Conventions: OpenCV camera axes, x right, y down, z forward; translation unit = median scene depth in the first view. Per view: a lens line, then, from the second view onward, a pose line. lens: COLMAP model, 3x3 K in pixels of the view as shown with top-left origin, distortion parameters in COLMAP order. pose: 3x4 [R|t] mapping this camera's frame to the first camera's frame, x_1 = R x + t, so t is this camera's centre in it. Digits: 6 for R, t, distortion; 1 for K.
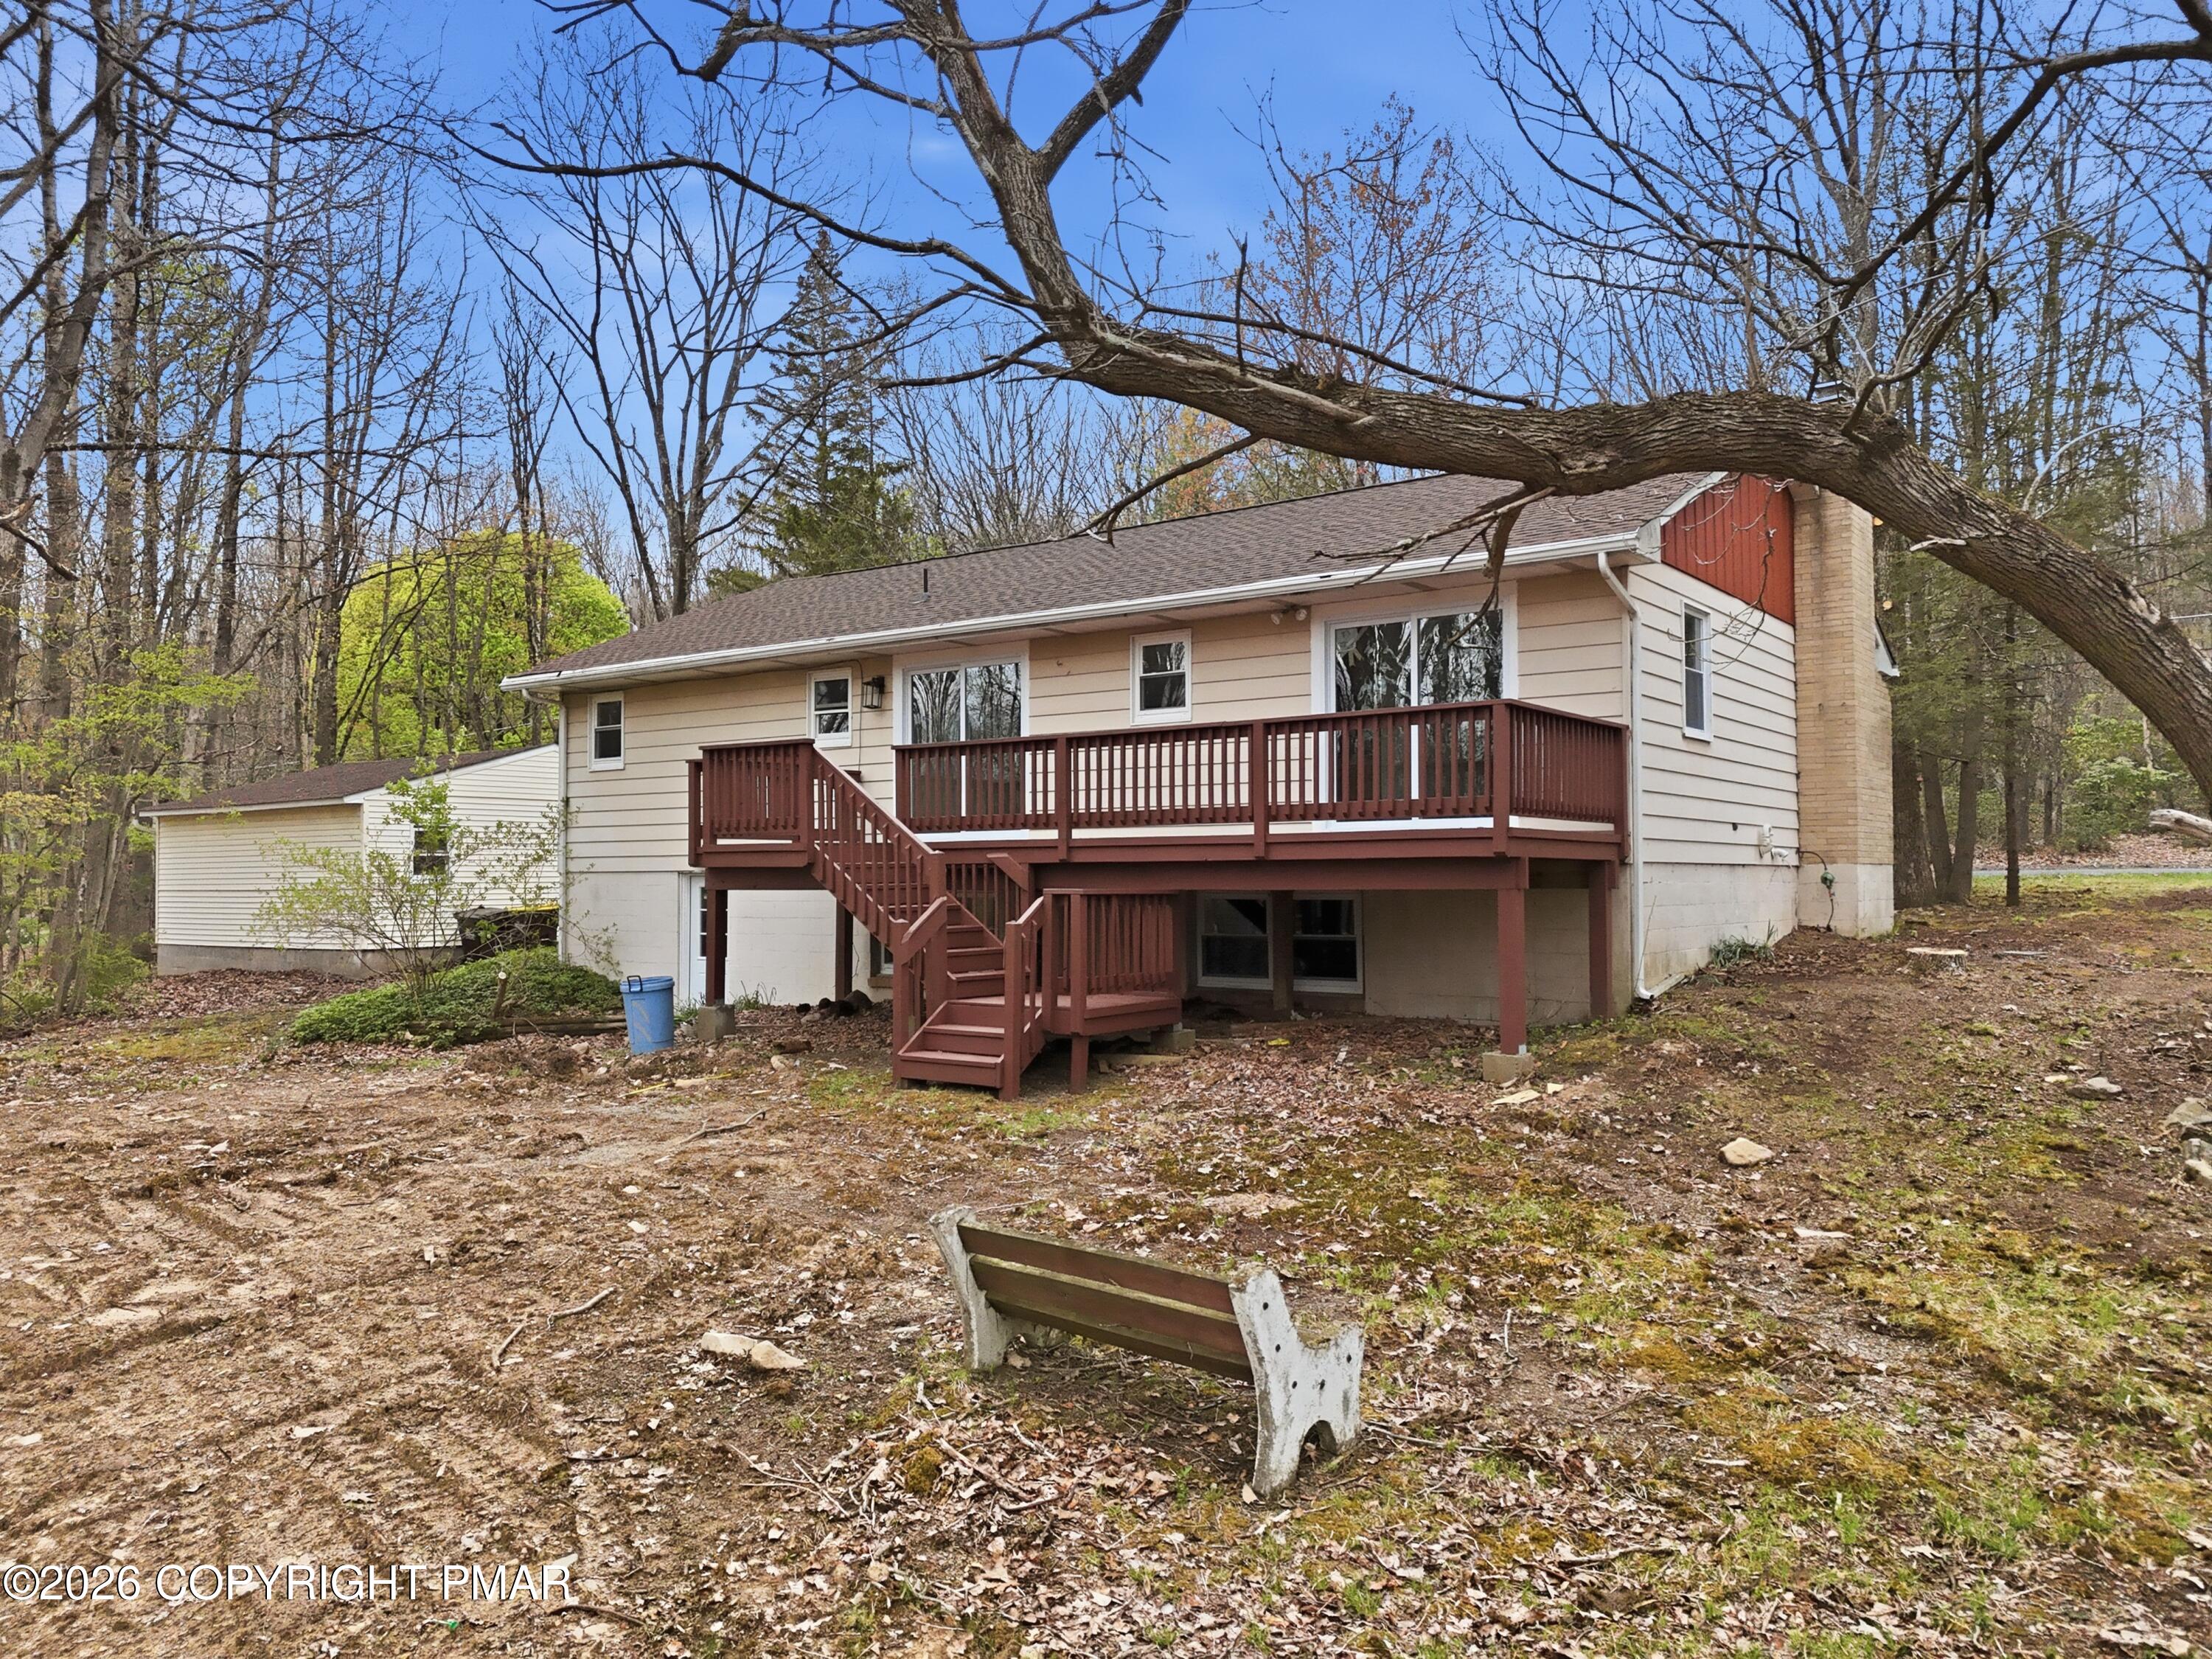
lens RADIAL K [[1612.4, 0, 1091.4], [0, 1612.4, 812.6], [0, 0, 1]] dist [0.037066, -0.001252]
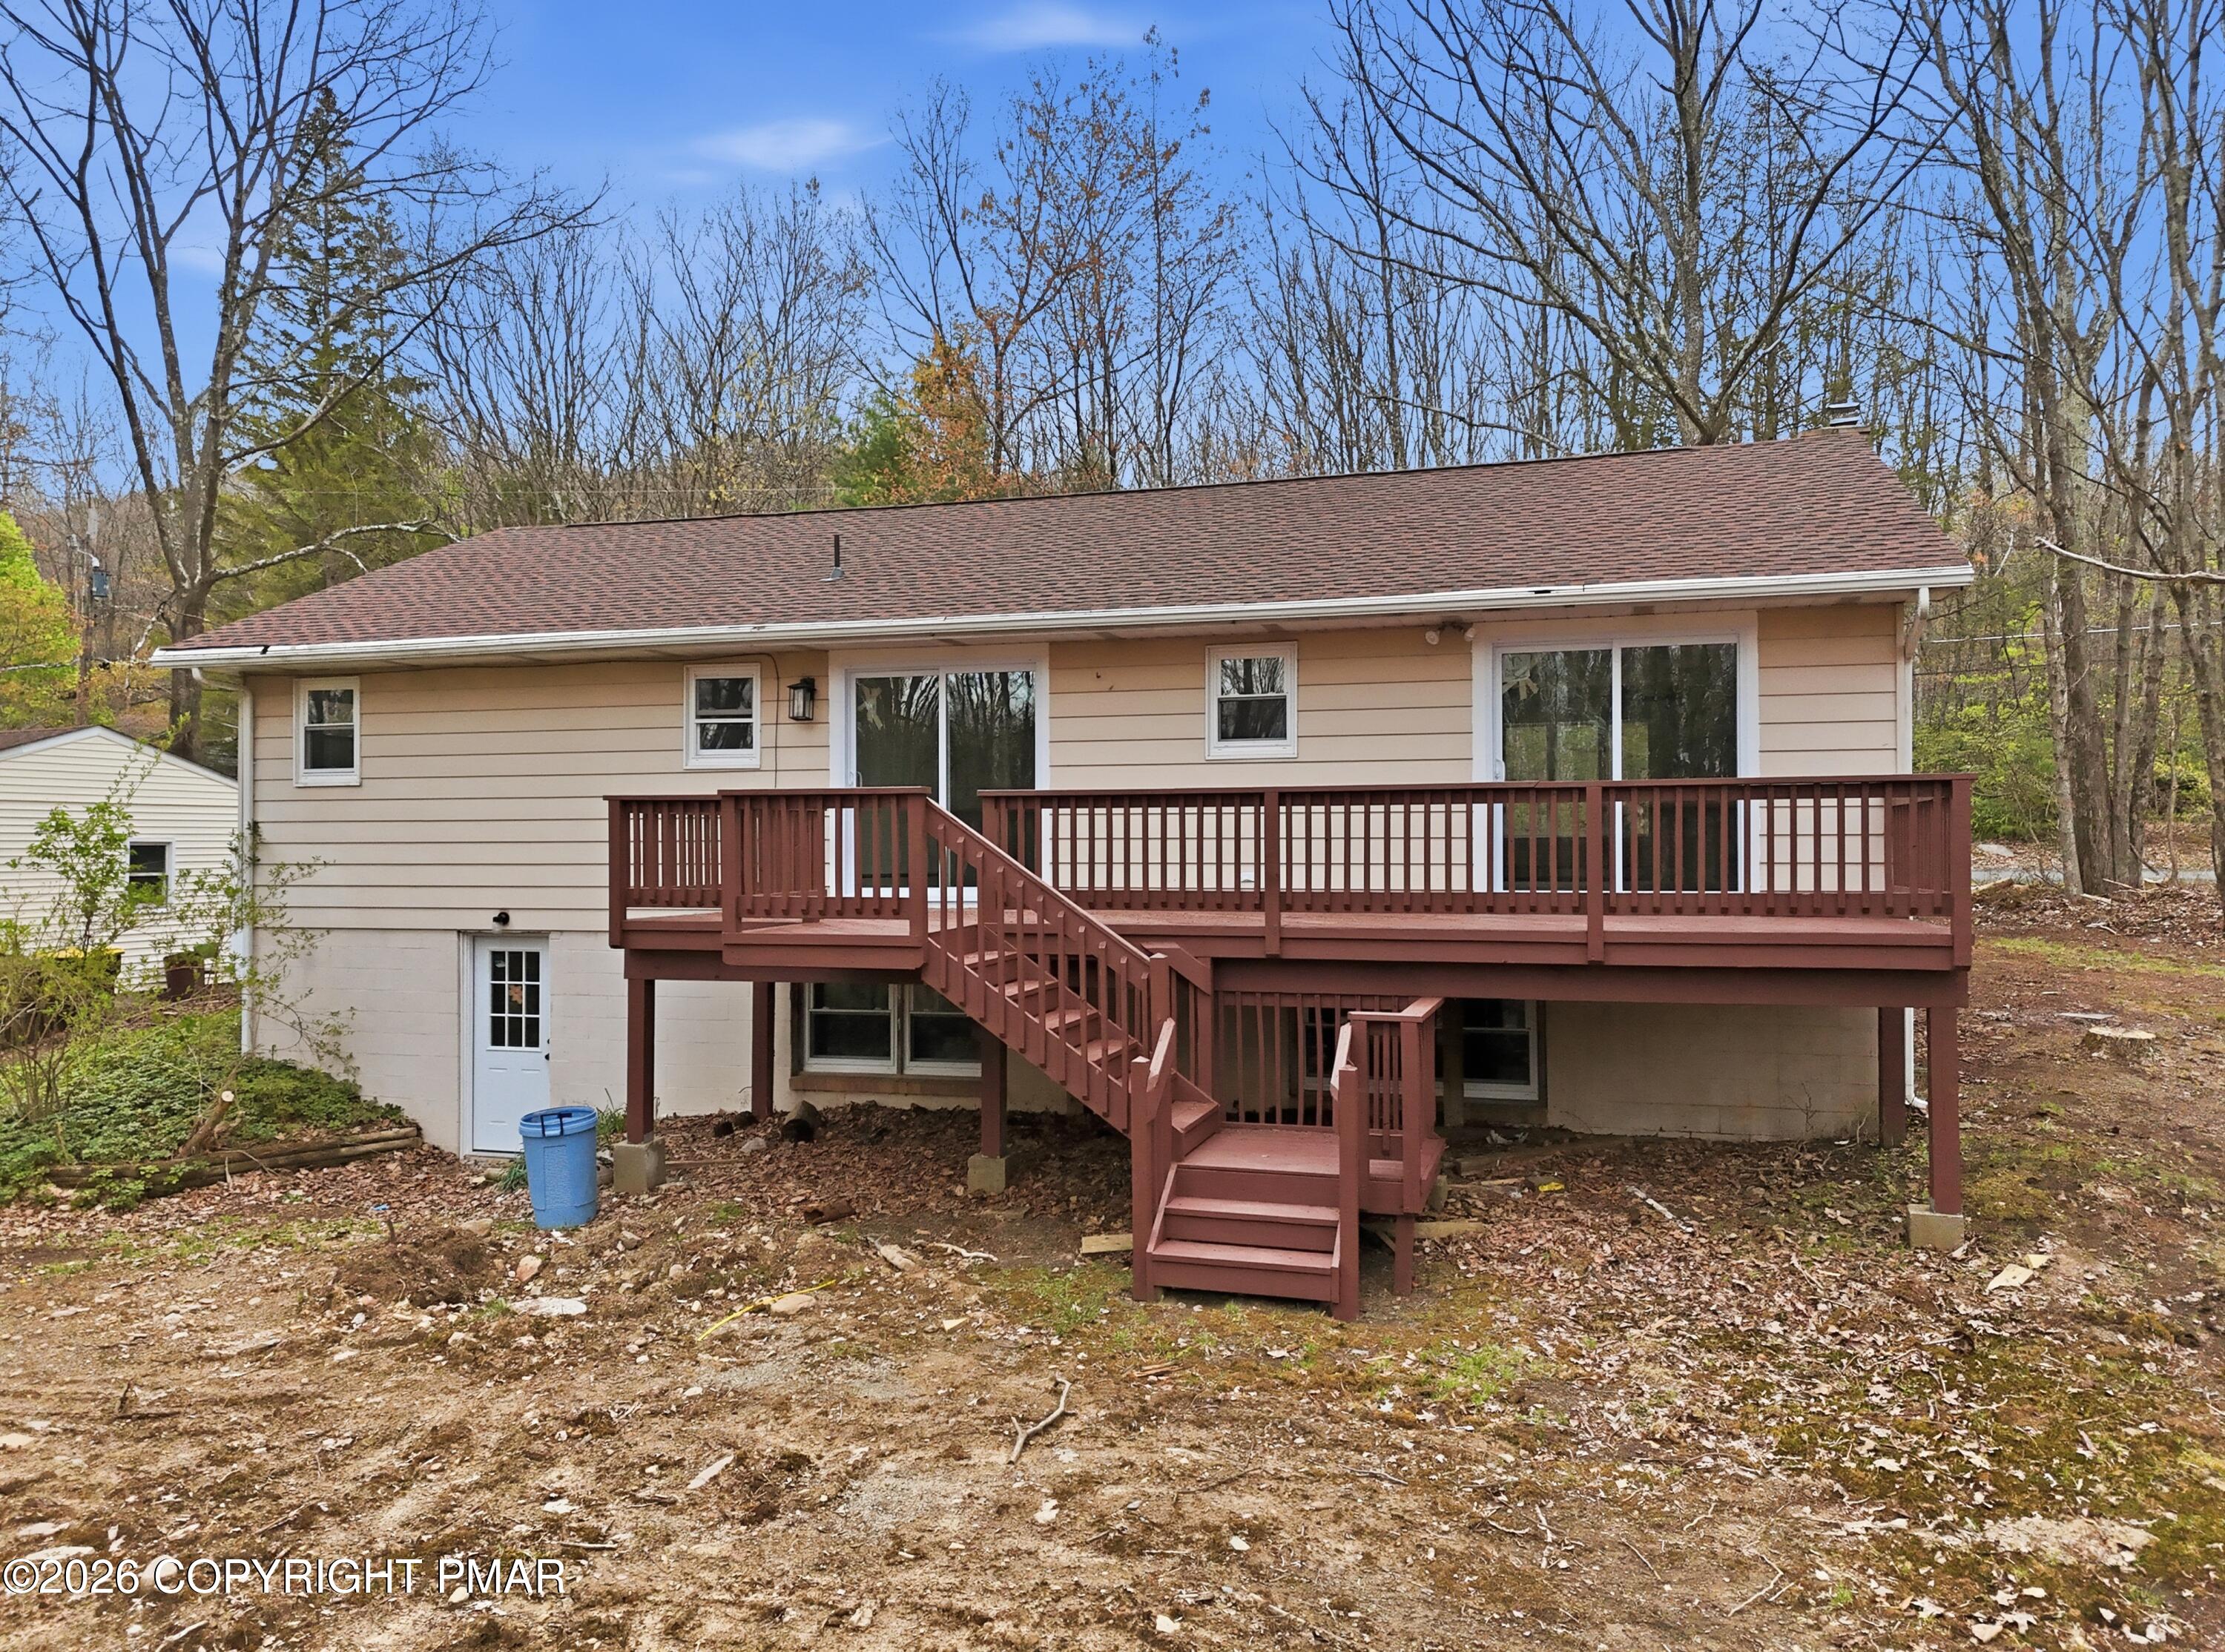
lens RADIAL K [[1628.1, 0, 1112.5], [0, 1628.1, 826.0], [0, 0, 1]] dist [0.058147, -0.045731]
pose [[0.941648, 0.004387, 0.336570, -0.243546], [-0.013445, 0.999607, 0.024587, -0.034373], [-0.336330, -0.027678, 0.941338, 0.222839]]
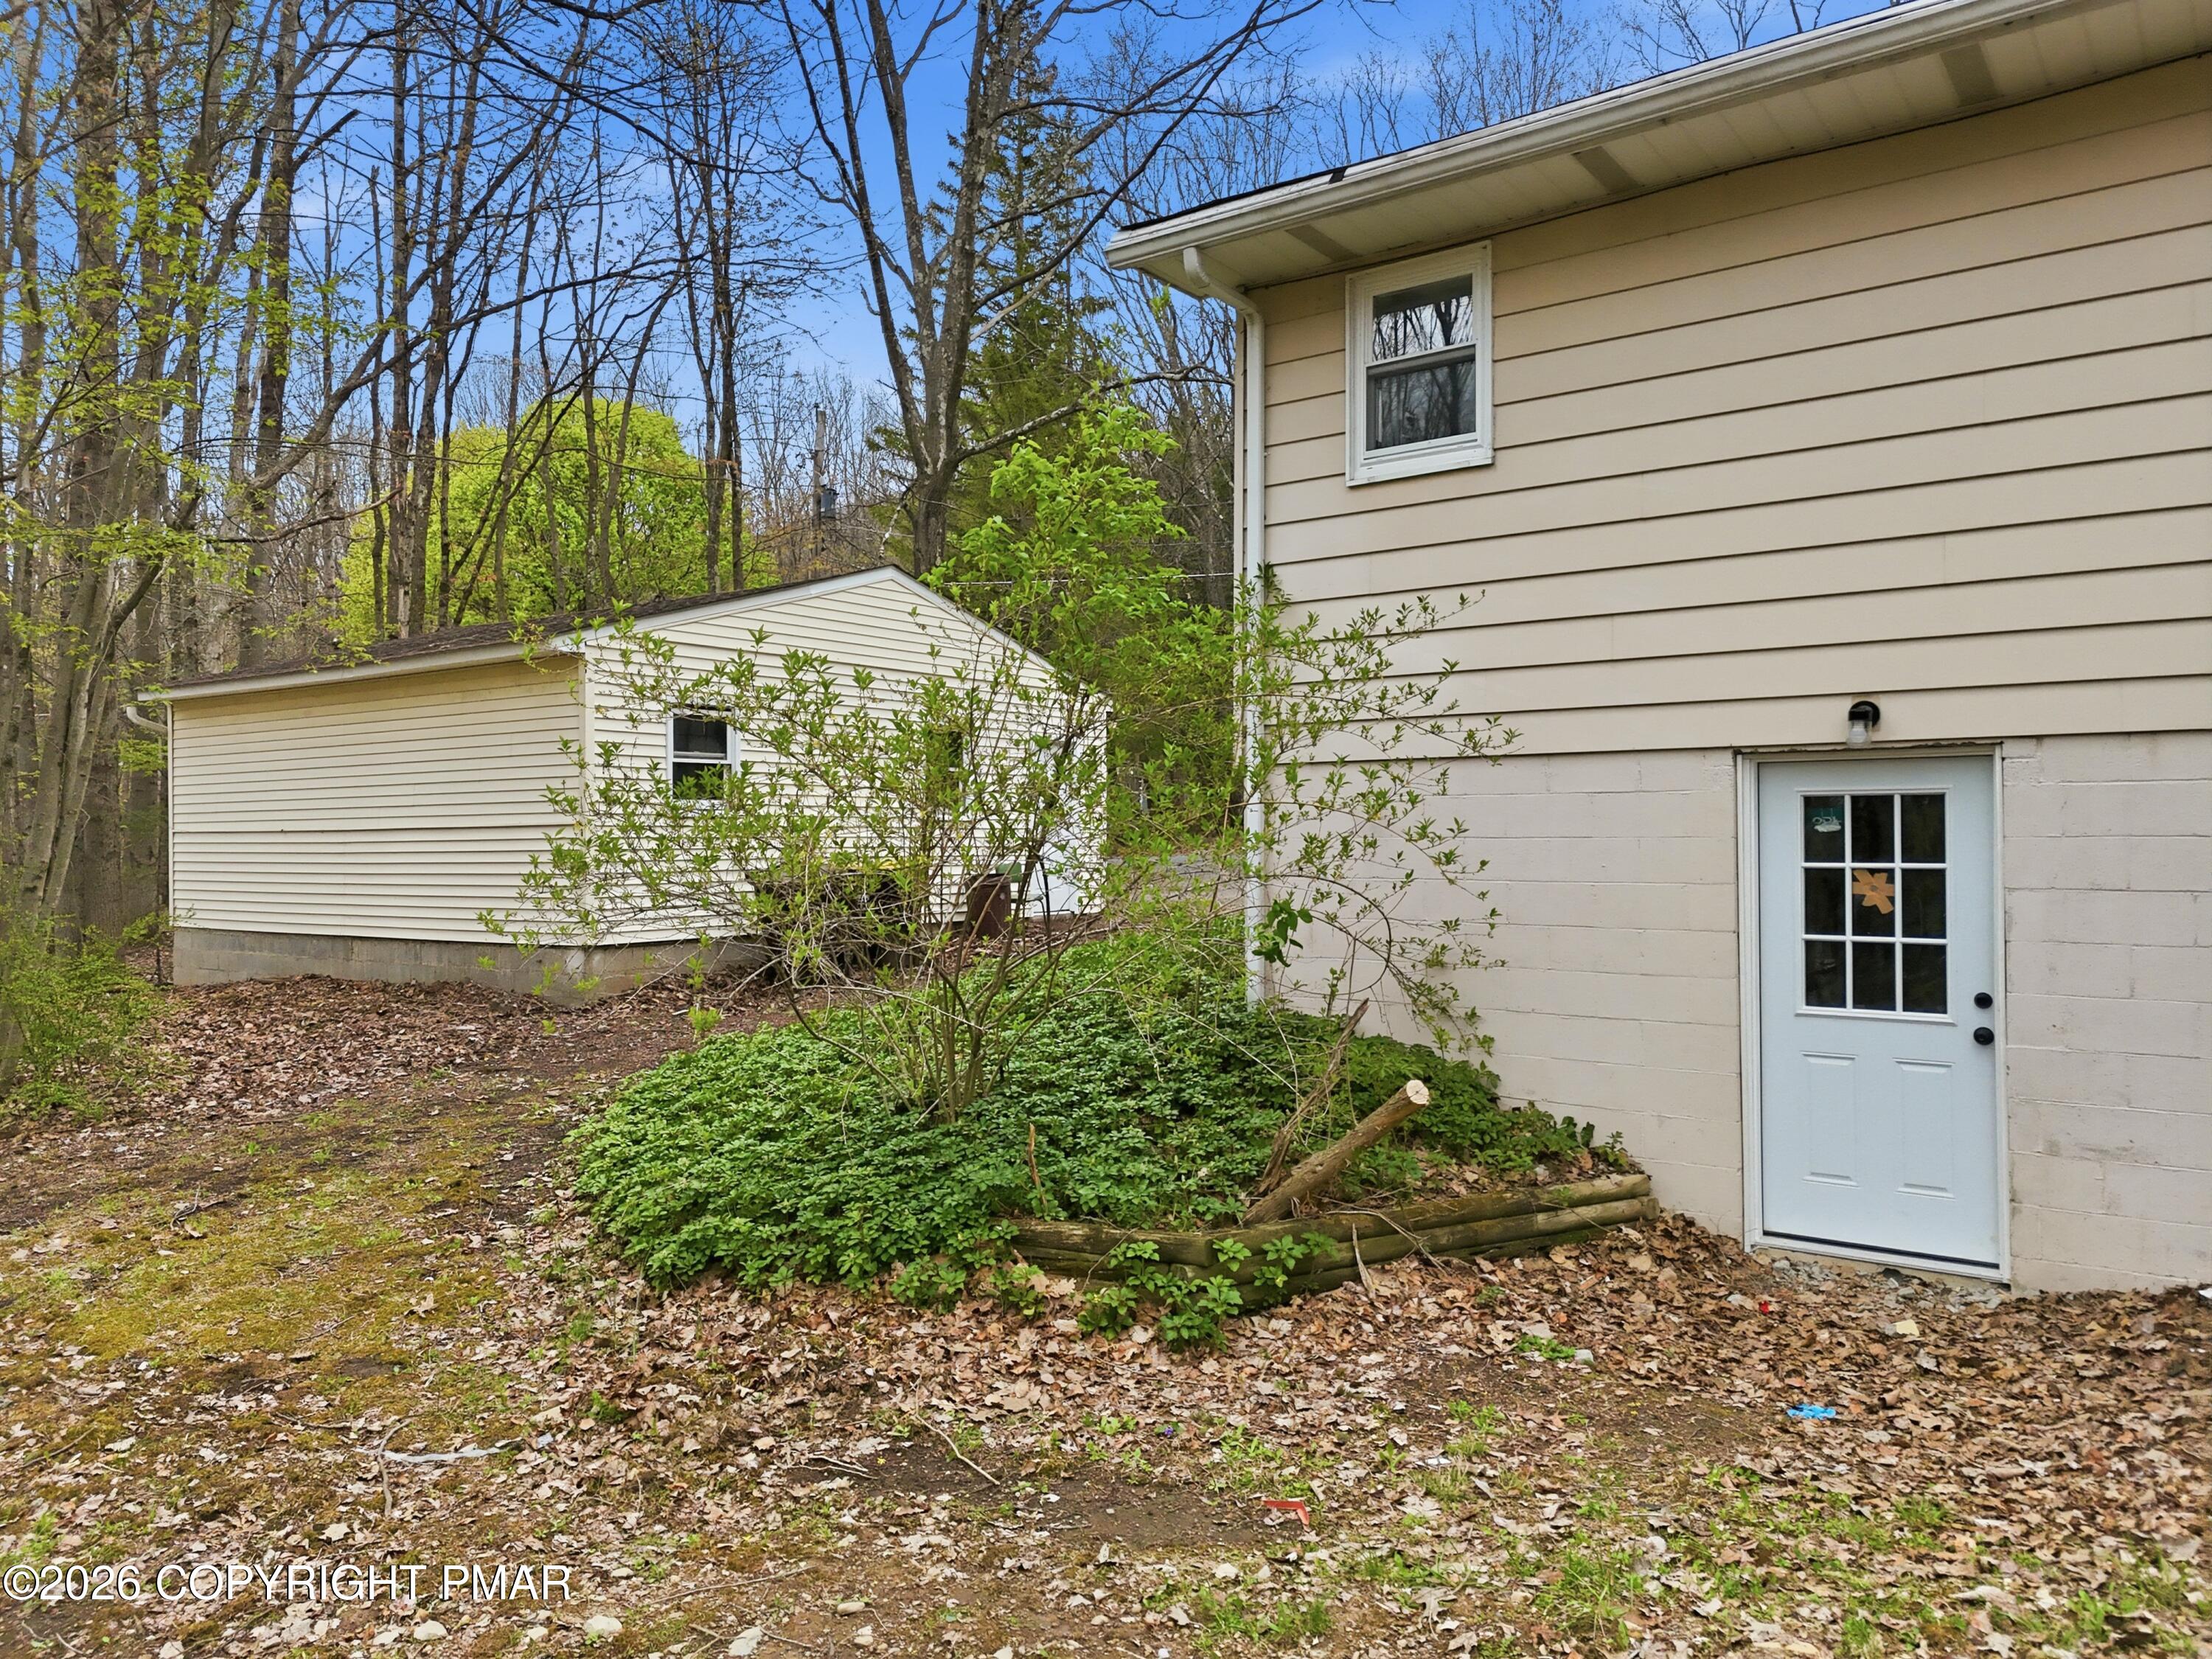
lens RADIAL K [[1653.2, 0, 1113.2], [0, 1653.2, 811.3], [0, 0, 1]] dist [0.130809, -0.210039]
pose [[0.999981, 0.001601, -0.005924, -0.407912], [-0.001465, 0.999735, 0.022974, 0.044873], [0.005959, -0.022965, 0.999719, 0.701536]]
